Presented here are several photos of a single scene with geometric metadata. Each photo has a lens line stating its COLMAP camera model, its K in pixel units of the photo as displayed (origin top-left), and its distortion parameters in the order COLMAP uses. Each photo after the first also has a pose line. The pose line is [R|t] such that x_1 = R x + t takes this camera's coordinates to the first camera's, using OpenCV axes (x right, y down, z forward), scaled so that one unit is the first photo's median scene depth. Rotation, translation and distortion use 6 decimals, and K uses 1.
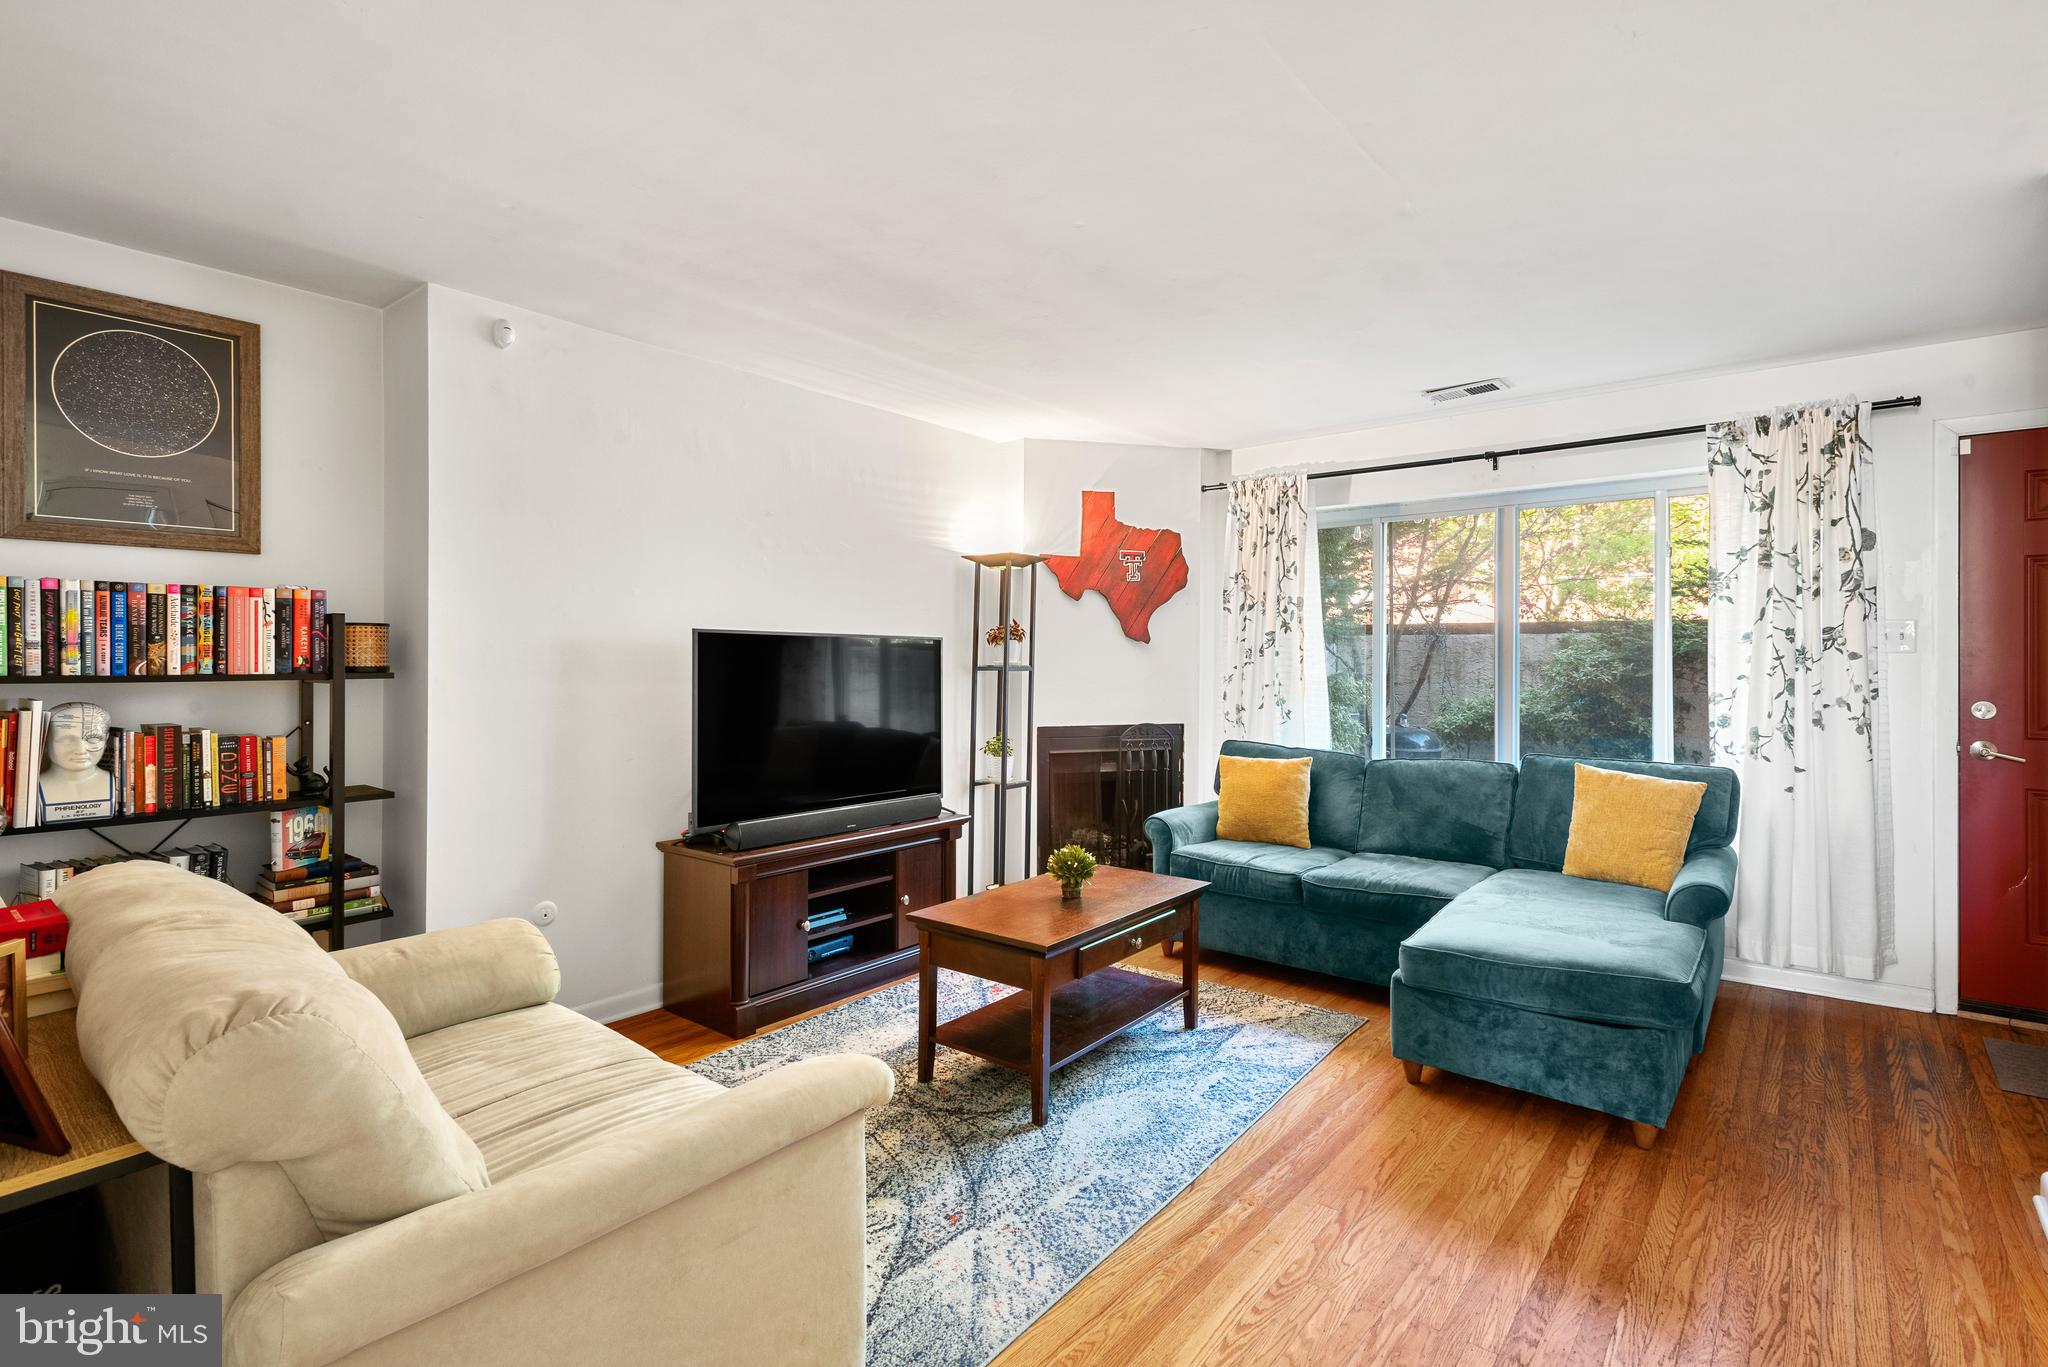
lens RADIAL K [[974.1, 0, 1028.3], [0, 974.1, 674.5], [0, 0, 1]] dist [0.018545, -0.005408]
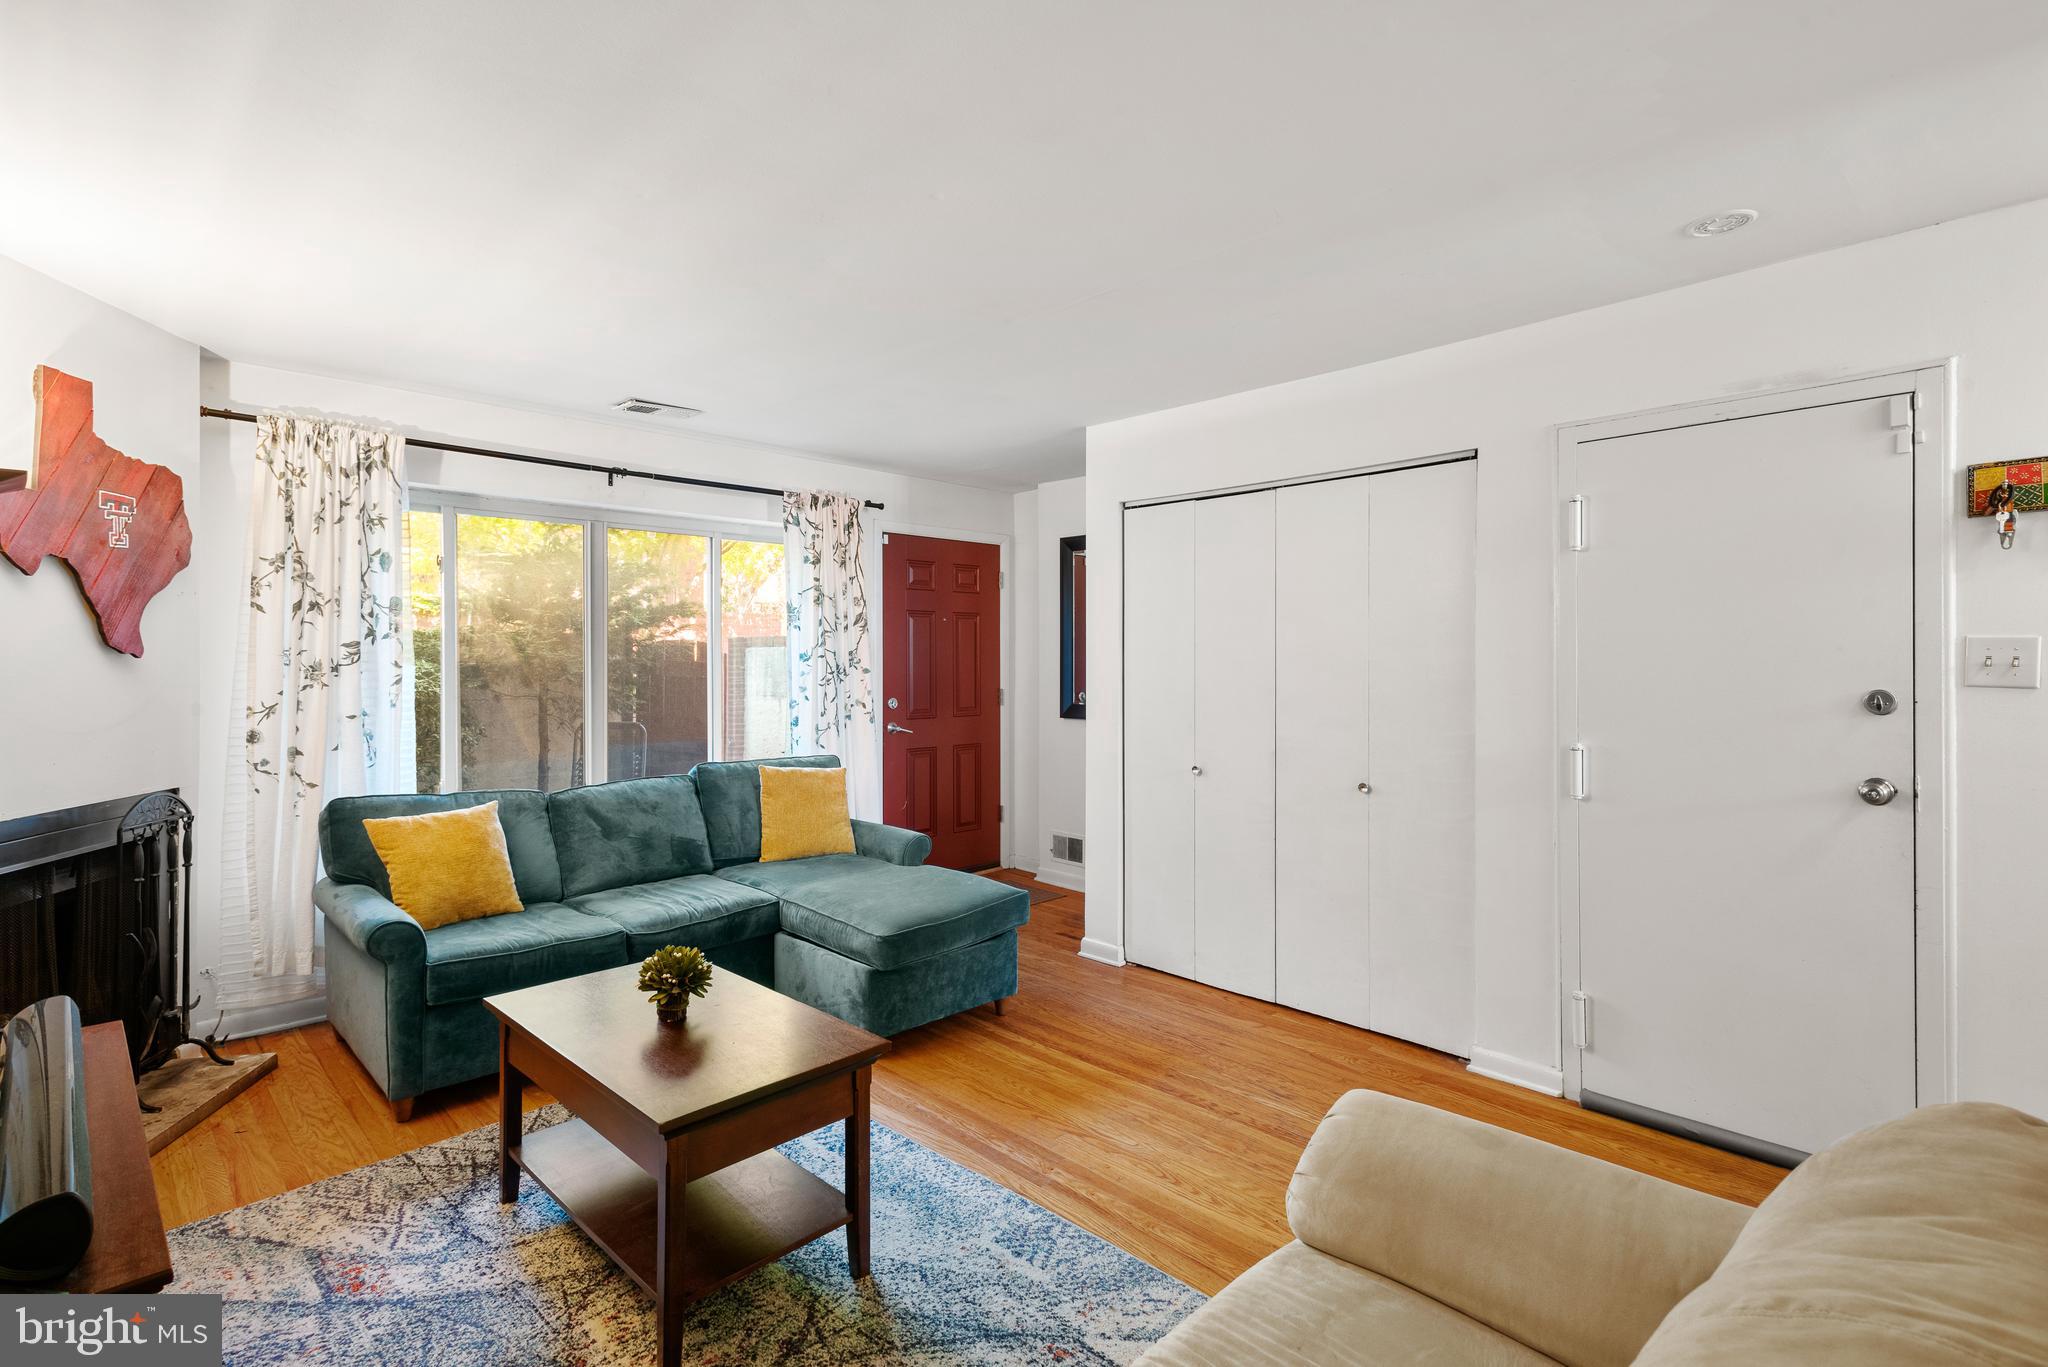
lens RADIAL K [[974.1, 0, 1024.8], [0, 974.1, 672.2], [0, 0, 1]] dist [0.018545, -0.005408]
pose [[0.108246, -0.011157, 0.994062, -0.567251], [0.020621, 0.999747, 0.008975, -0.023951], [-0.993910, 0.019527, 0.108449, 0.578010]]
